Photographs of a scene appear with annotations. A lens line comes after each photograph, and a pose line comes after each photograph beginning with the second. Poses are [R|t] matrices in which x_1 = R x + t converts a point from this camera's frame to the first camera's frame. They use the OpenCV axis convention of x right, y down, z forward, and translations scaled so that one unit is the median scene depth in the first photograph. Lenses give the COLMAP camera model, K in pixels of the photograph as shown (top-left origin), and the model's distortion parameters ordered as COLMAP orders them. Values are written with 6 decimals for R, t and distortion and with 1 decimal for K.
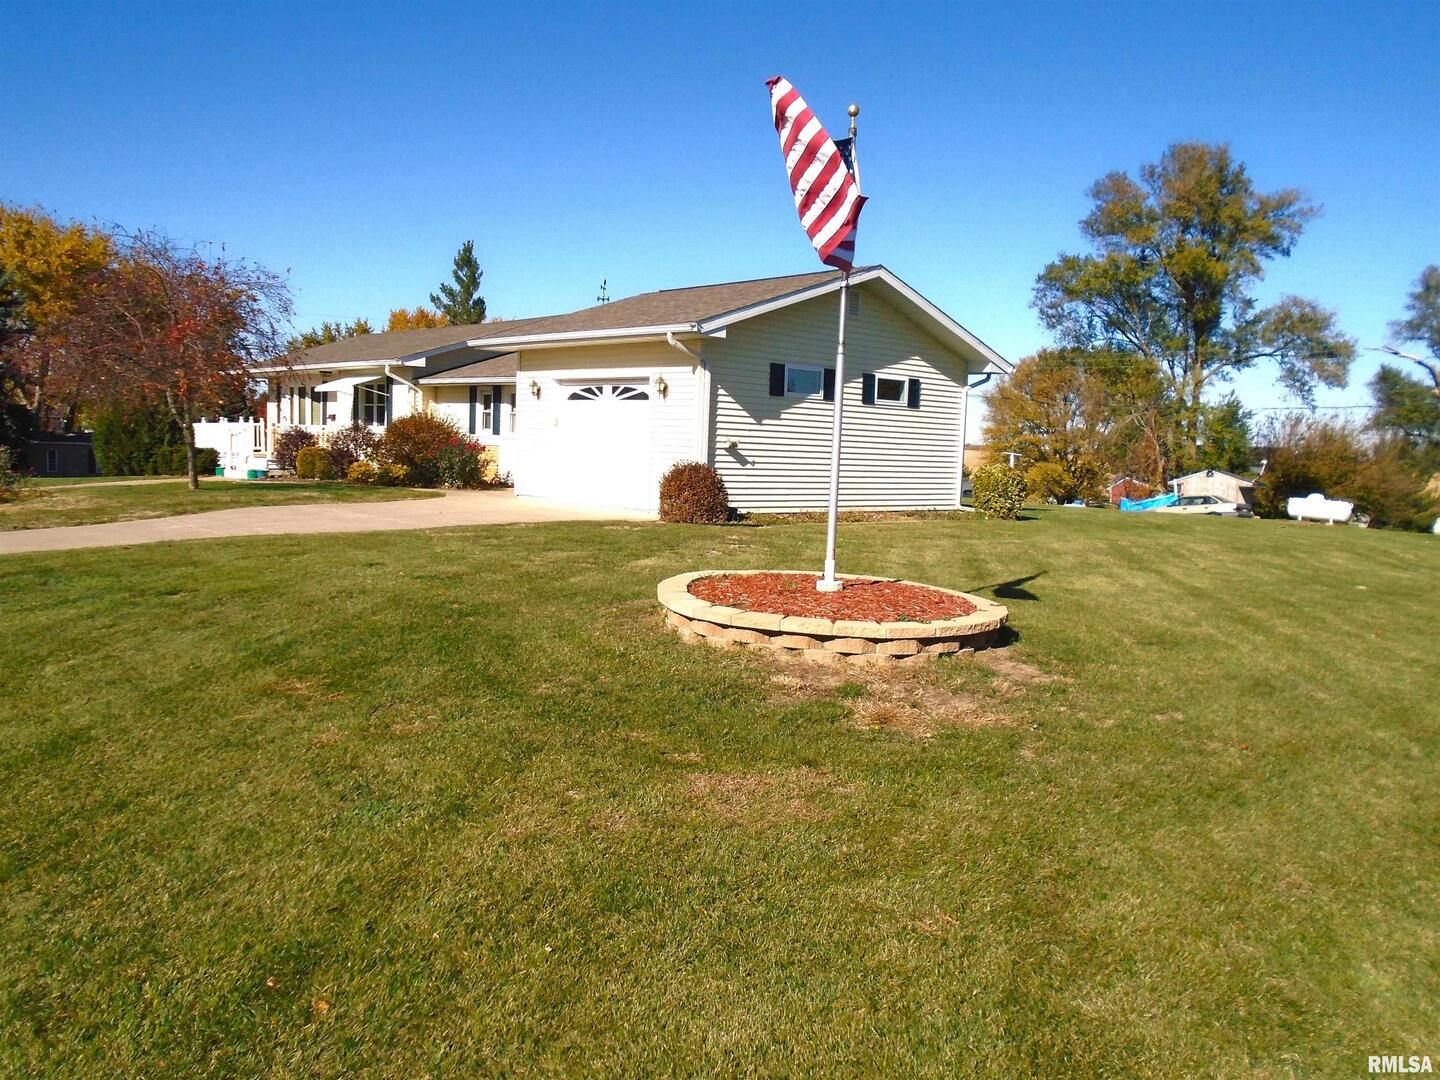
lens RADIAL K [[1092.1, 0, 719.8], [0, 1092.1, 539.5], [0, 0, 1]] dist [-0.002761, -0.000782]
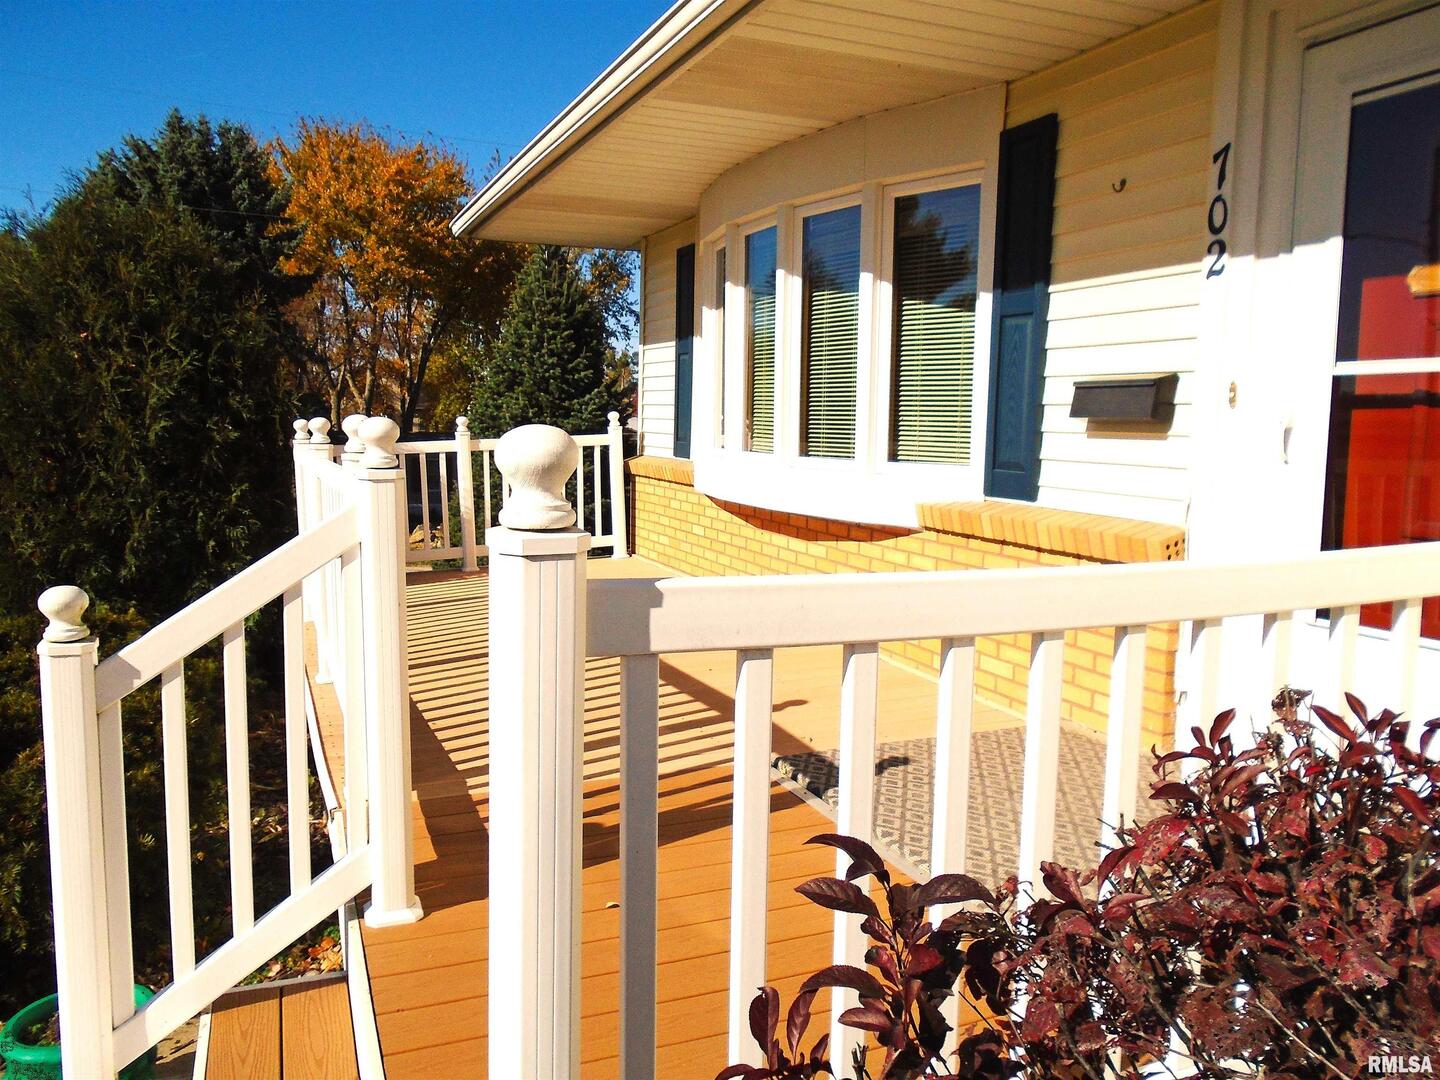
lens RADIAL K [[1092.1, 0, 719.6], [0, 1092.1, 537.6], [0, 0, 1]] dist [-0.002761, -0.000782]
pose [[0.942985, 0.011074, -0.332650, -0.162714], [-0.003666, 0.999731, 0.022889, -0.047015], [0.332814, -0.020365, 0.942773, 0.400615]]
